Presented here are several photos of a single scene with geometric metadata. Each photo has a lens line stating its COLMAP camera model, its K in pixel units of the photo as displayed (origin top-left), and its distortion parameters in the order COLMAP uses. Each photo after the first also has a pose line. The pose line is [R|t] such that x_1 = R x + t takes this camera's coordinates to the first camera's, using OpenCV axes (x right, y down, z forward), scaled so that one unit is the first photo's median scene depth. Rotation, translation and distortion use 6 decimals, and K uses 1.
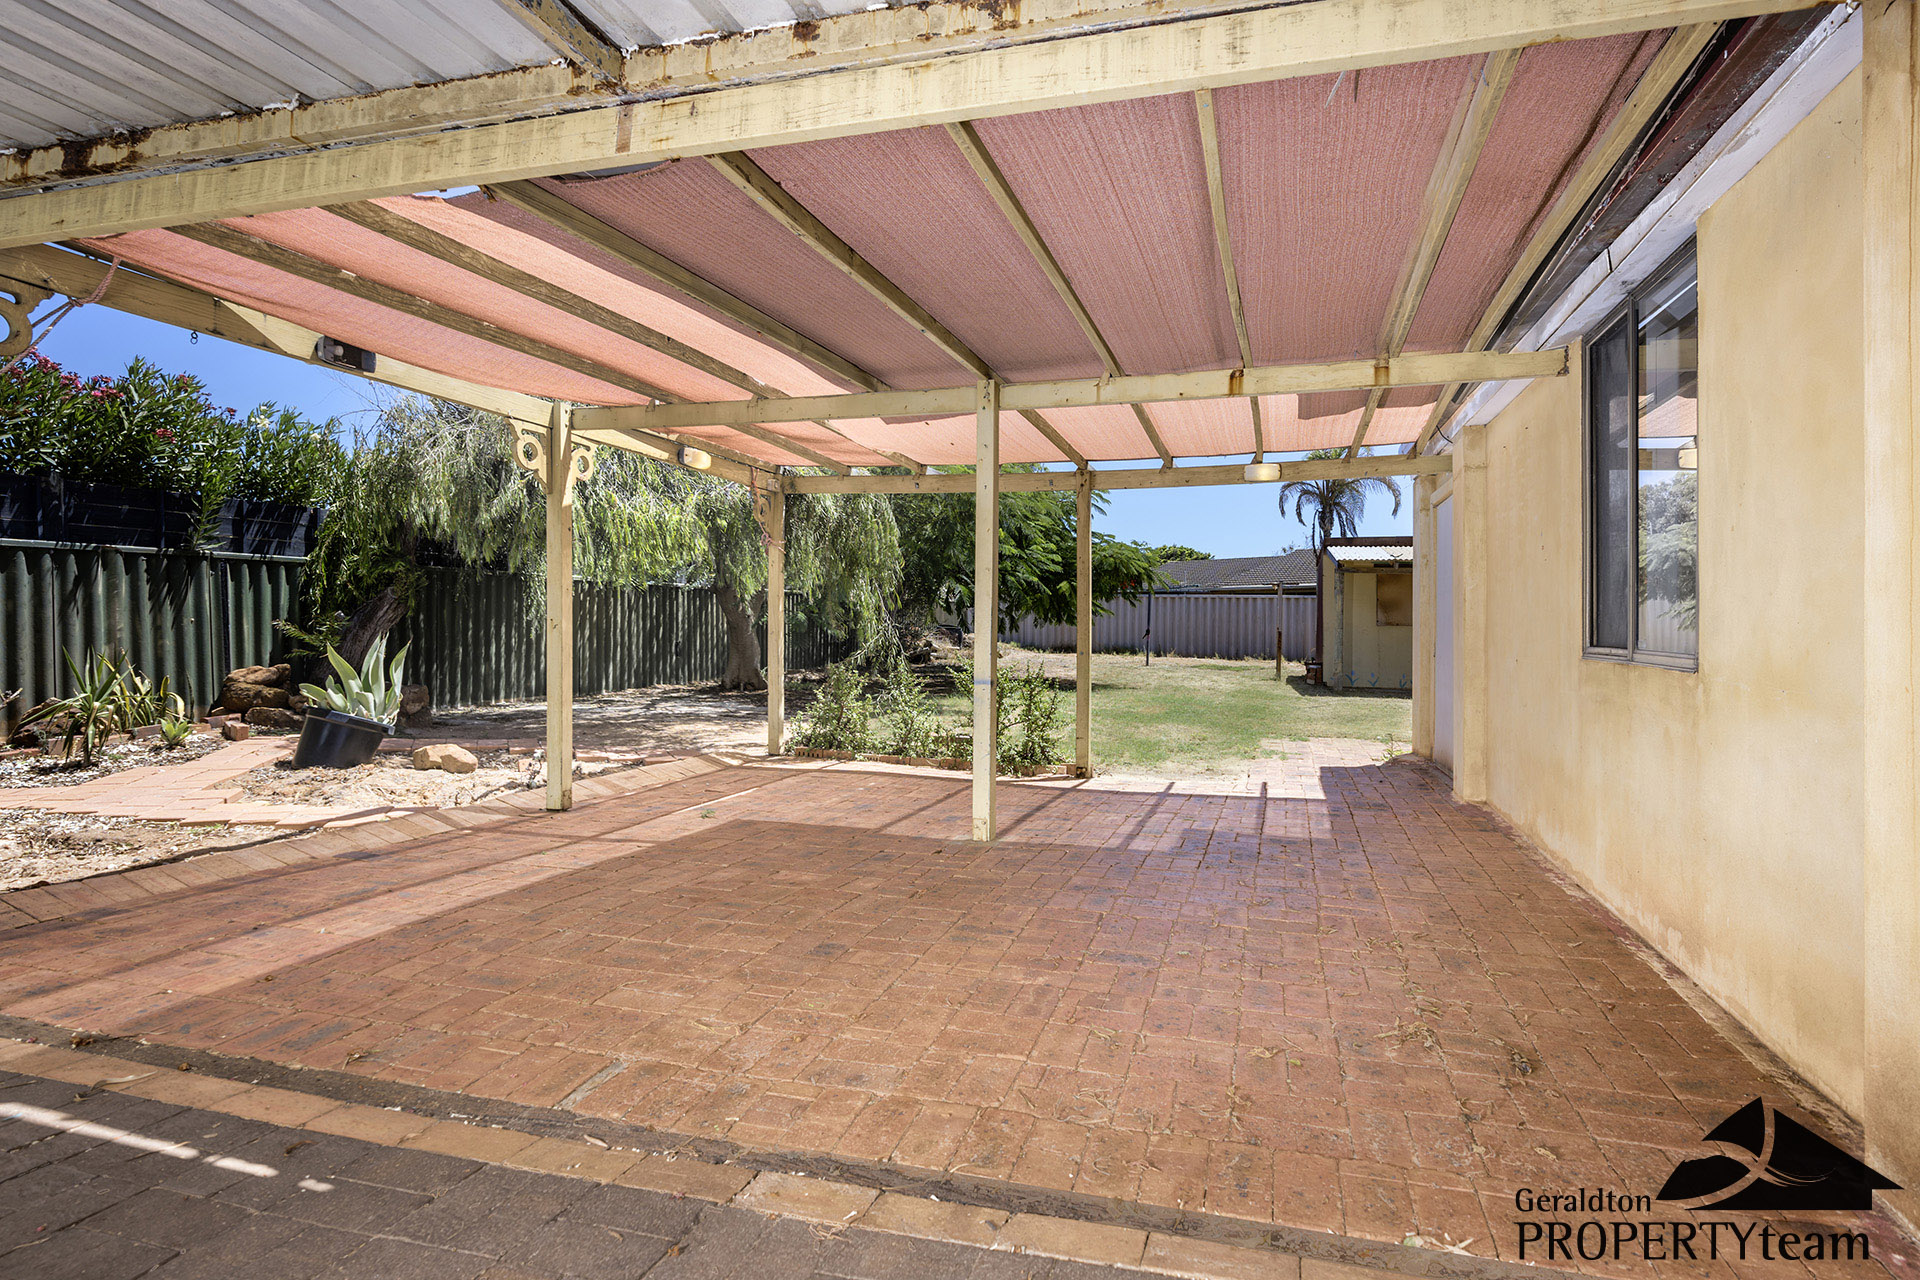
lens RADIAL K [[877.3, 0, 960.0], [0, 877.3, 640.0], [0, 0, 1]] dist [-0.009316, 0.000869]
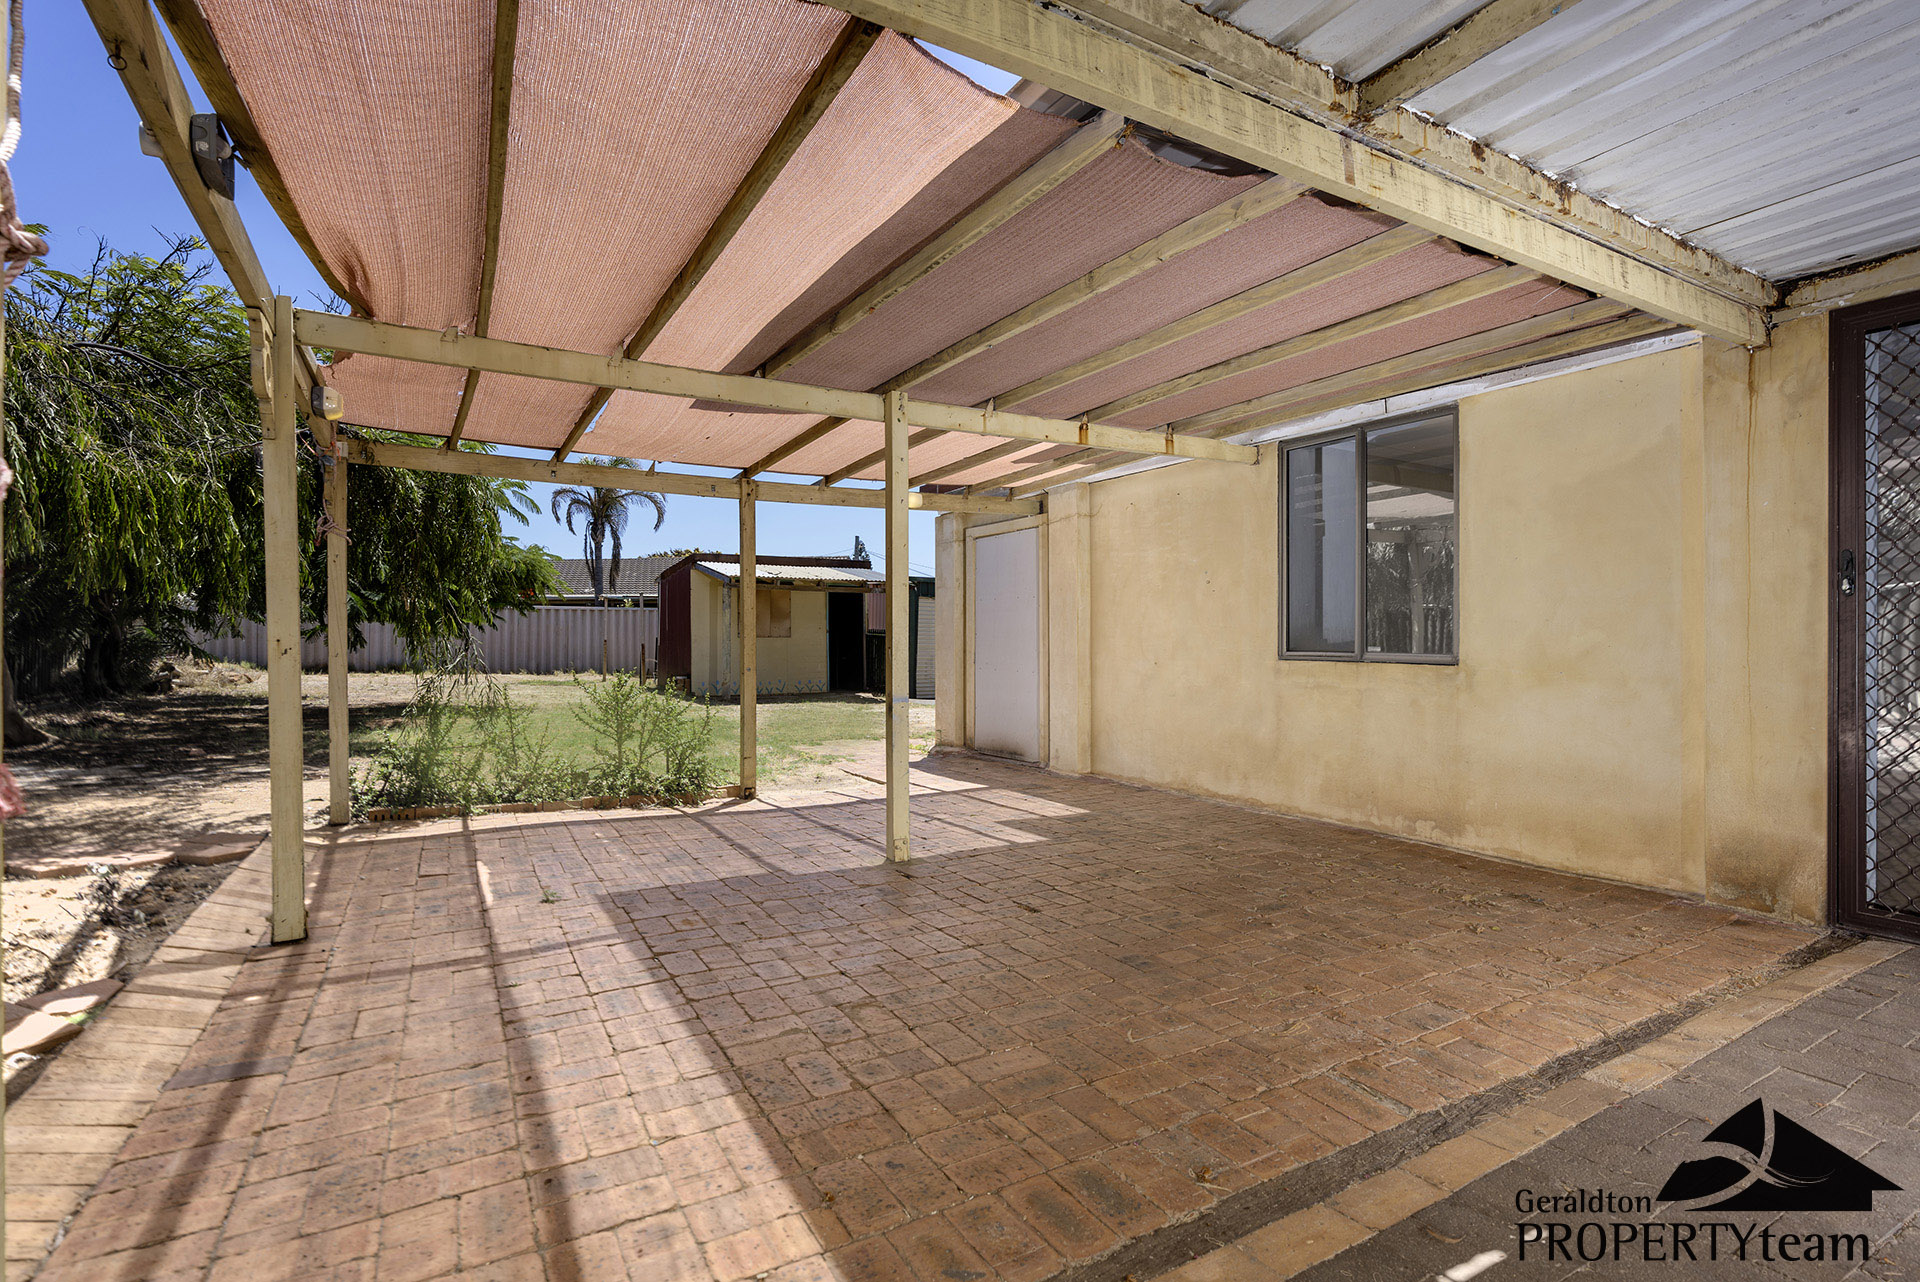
lens RADIAL K [[883.6, 0, 951.9], [0, 883.6, 653.4], [0, 0, 1]] dist [-0.005343, -0.000153]
pose [[0.732986, -0.019035, 0.679978, -1.213597], [0.018323, 0.999798, 0.008236, -0.020593], [-0.679997, 0.006422, 0.733187, 0.473785]]
